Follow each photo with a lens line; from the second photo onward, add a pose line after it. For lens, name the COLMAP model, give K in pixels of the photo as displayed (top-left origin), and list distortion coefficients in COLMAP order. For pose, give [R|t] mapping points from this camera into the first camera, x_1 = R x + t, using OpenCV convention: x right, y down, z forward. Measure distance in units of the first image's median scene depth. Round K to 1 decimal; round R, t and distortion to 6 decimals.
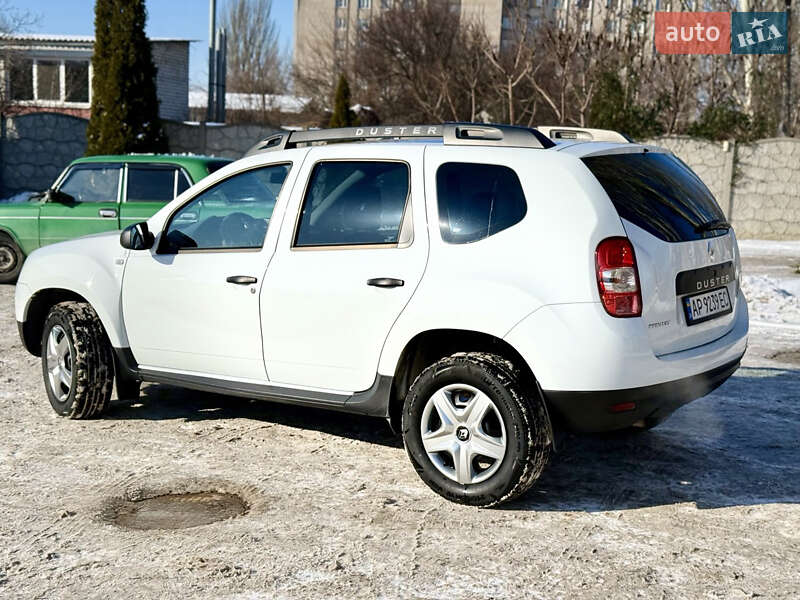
lens RADIAL K [[1107.4, 0, 402.0], [0, 1107.4, 306.3], [0, 0, 1]] dist [0.118948, 0.000000]
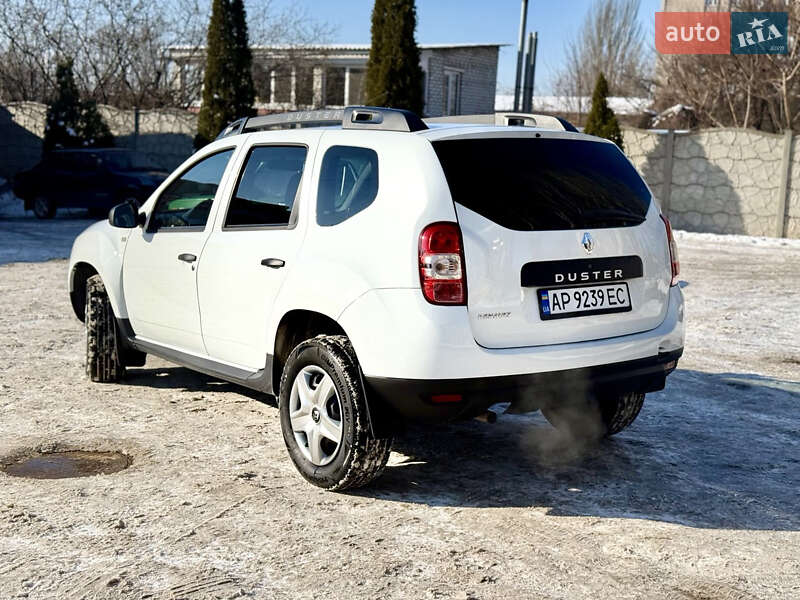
lens RADIAL K [[1107.4, 0, 400.0], [0, 1107.4, 301.2], [0, 0, 1]] dist [0.118948, 0.000000]
pose [[0.945597, 0.049628, -0.321533, 0.395017], [-0.052460, 0.998623, -0.000141, 0.007211], [0.321083, 0.017001, 0.946898, 0.063822]]
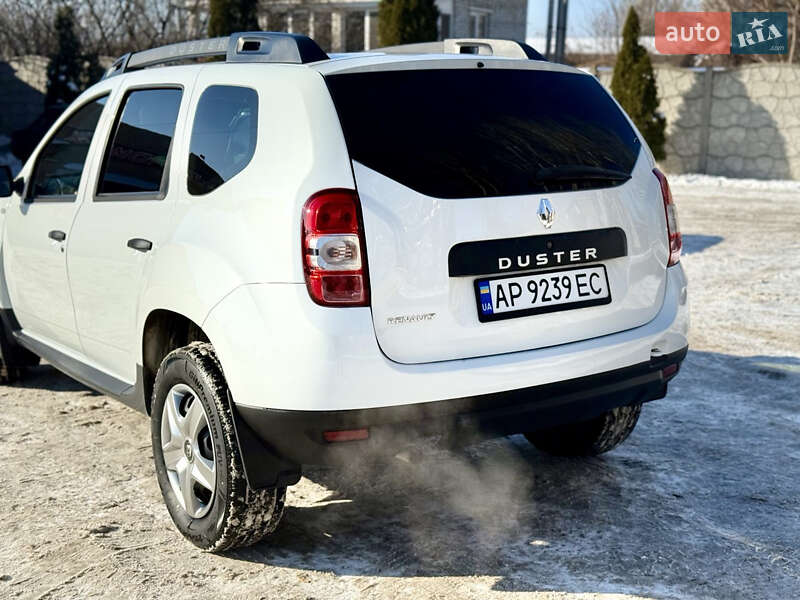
lens RADIAL K [[1107.4, 0, 407.3], [0, 1107.4, 301.4], [0, 0, 1]] dist [0.118948, 0.000000]
pose [[0.934787, 0.046634, -0.352134, 0.401968], [-0.032625, 0.998426, 0.045616, -0.021673], [0.353707, -0.031152, 0.934838, 0.313721]]
